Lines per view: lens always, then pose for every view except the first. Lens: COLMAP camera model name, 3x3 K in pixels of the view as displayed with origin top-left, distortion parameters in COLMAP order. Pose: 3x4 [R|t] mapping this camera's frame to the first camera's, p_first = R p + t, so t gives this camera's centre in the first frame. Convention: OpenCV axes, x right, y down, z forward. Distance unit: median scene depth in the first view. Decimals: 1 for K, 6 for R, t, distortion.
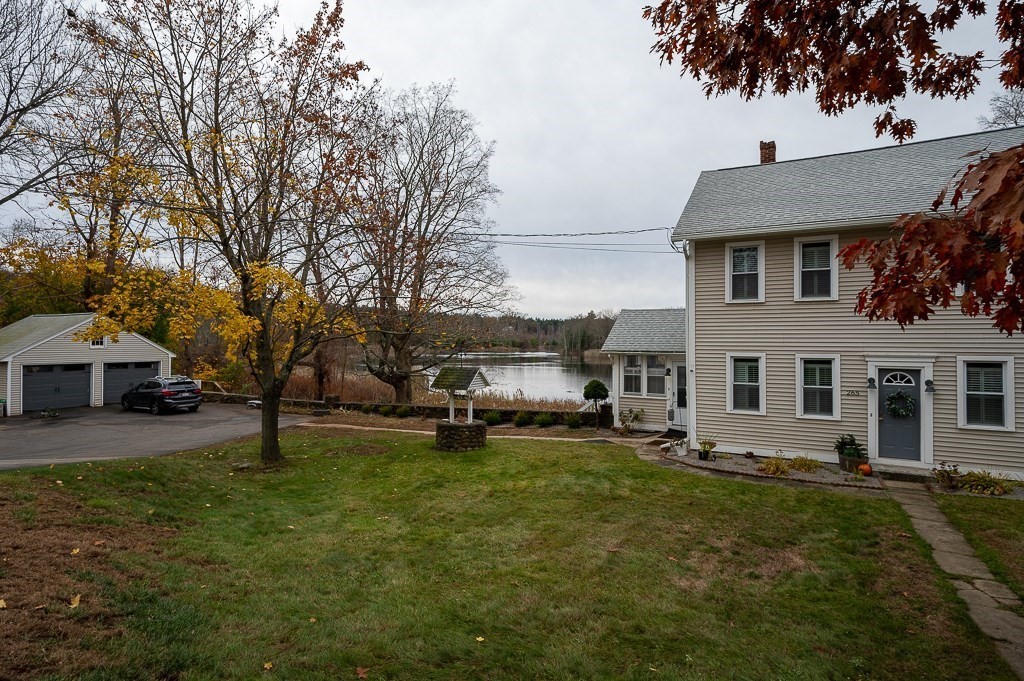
lens RADIAL K [[554.9, 0, 506.9], [0, 554.9, 333.2], [0, 0, 1]] dist [0.000327, -0.001655]
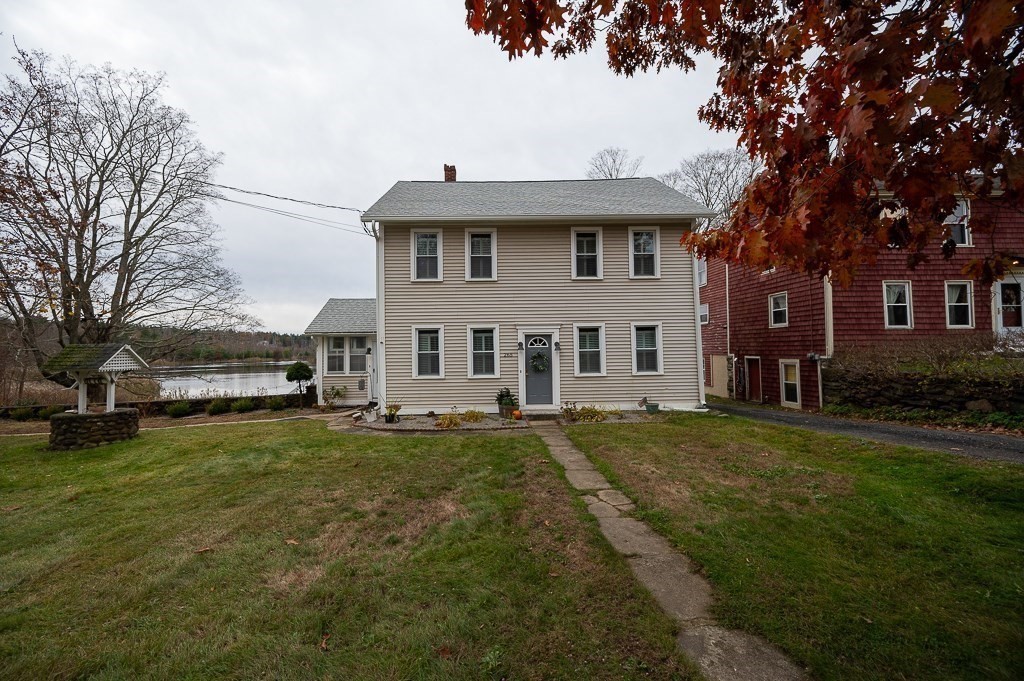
lens RADIAL K [[402.4, 0, 508.8], [0, 402.4, 336.7], [0, 0, 1]] dist [-0.003196, 0.000814]
pose [[0.856691, 0.000091, 0.515830, 0.183193], [0.013061, 0.999676, -0.021868, 0.099463], [-0.515665, 0.025471, 0.856412, 0.258937]]
